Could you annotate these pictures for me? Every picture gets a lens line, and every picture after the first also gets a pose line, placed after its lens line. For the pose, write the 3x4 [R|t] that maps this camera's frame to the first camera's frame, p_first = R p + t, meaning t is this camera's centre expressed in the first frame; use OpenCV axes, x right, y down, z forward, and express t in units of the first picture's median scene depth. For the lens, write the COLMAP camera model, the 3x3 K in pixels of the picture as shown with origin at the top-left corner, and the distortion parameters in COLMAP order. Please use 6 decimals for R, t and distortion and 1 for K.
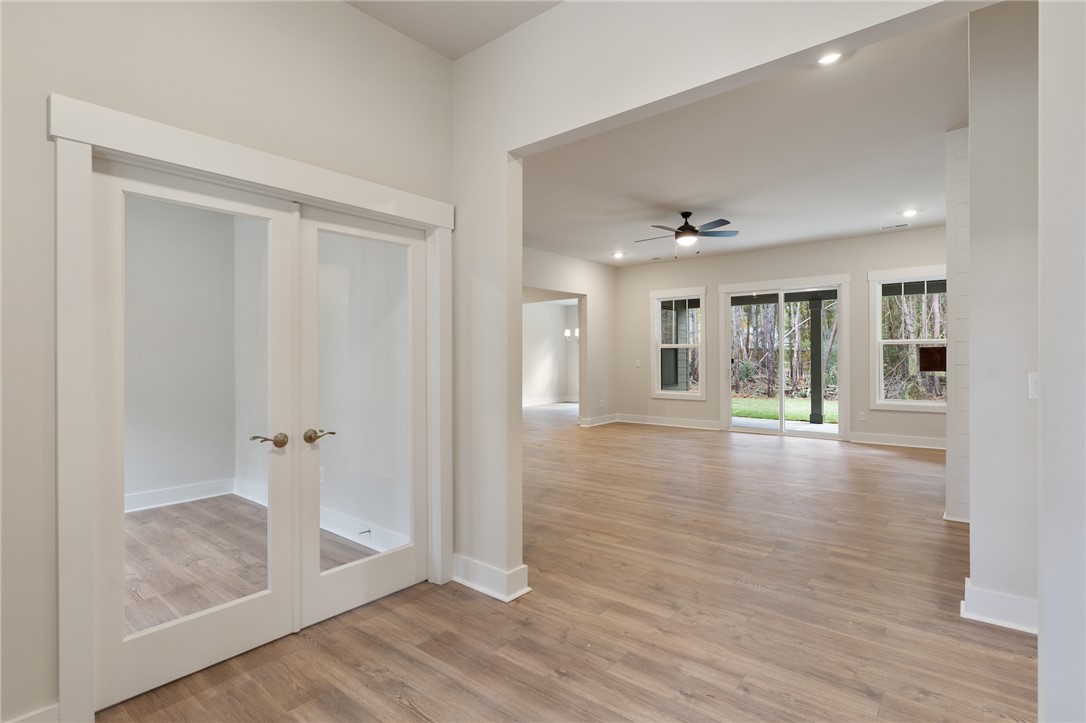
lens RADIAL K [[538.1, 0, 540.1], [0, 538.1, 358.8], [0, 0, 1]] dist [-0.000376, -0.000707]
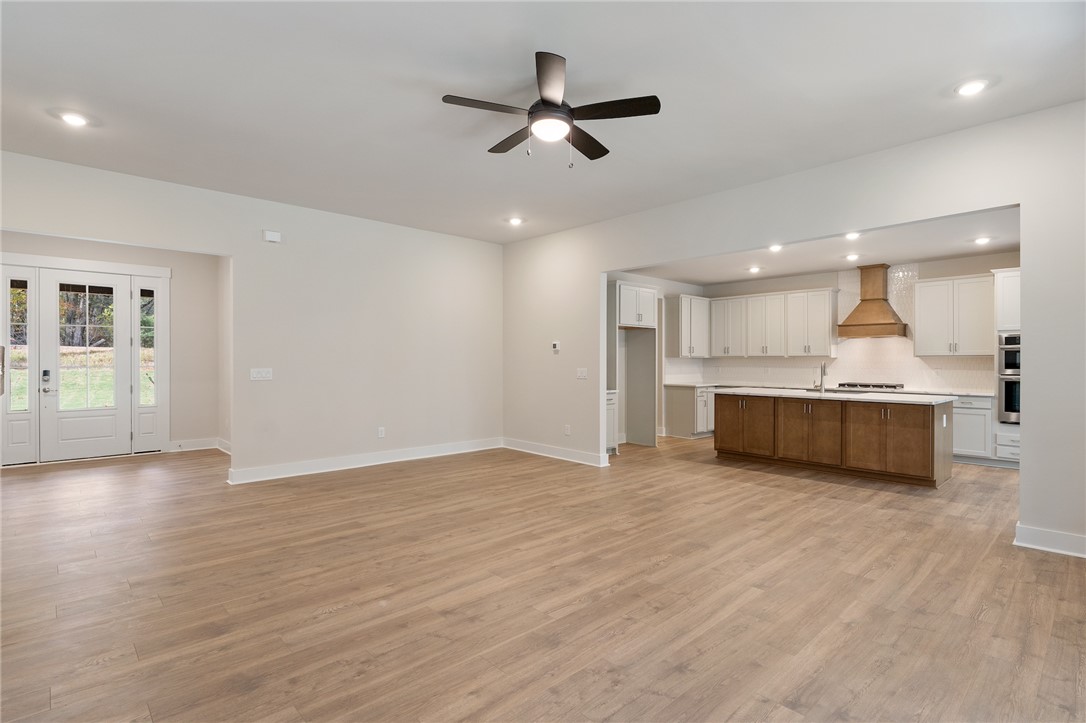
lens RADIAL K [[538.1, 0, 544.5], [0, 538.1, 358.5], [0, 0, 1]] dist [-0.000376, -0.000707]
pose [[-0.132032, 0.002448, -0.991242, 0.506545], [-0.006339, 0.999974, 0.003314, -0.006713], [0.991225, 0.006721, -0.132013, 0.696184]]
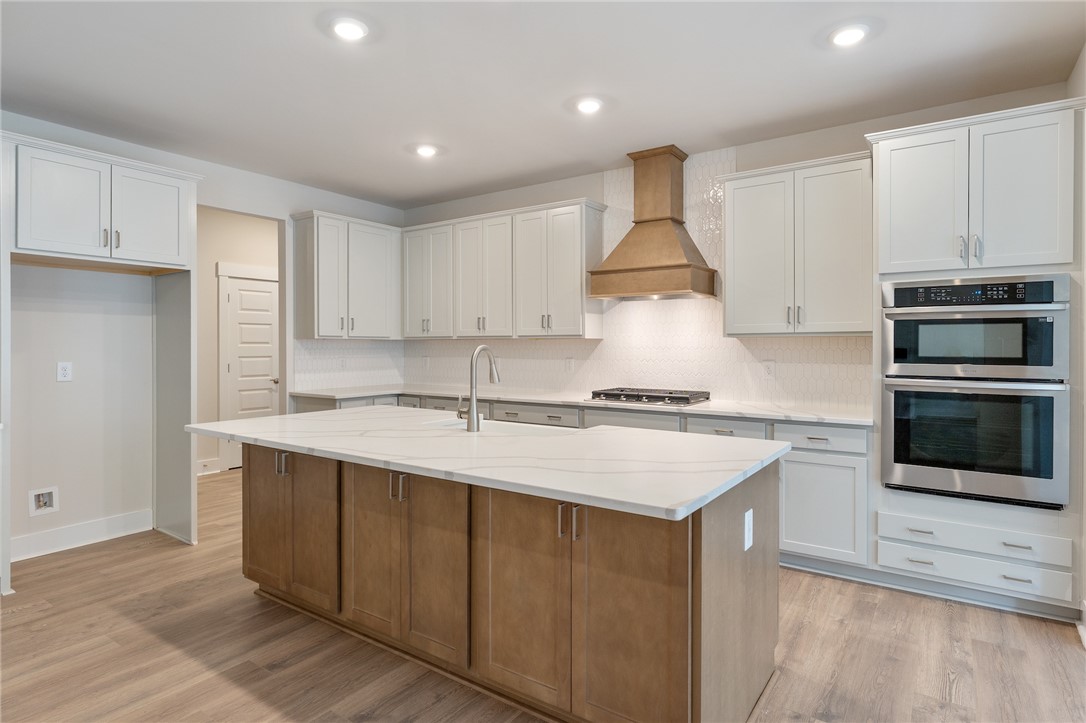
lens RADIAL K [[585.4, 0, 551.1], [0, 585.4, 346.8], [0, 0, 1]] dist [0.004269, -0.000954]
pose [[0.084997, 0.007799, -0.996351, 0.077460], [-0.005166, 0.999959, 0.007386, -0.004852], [0.996368, 0.004519, 0.085034, 0.958091]]
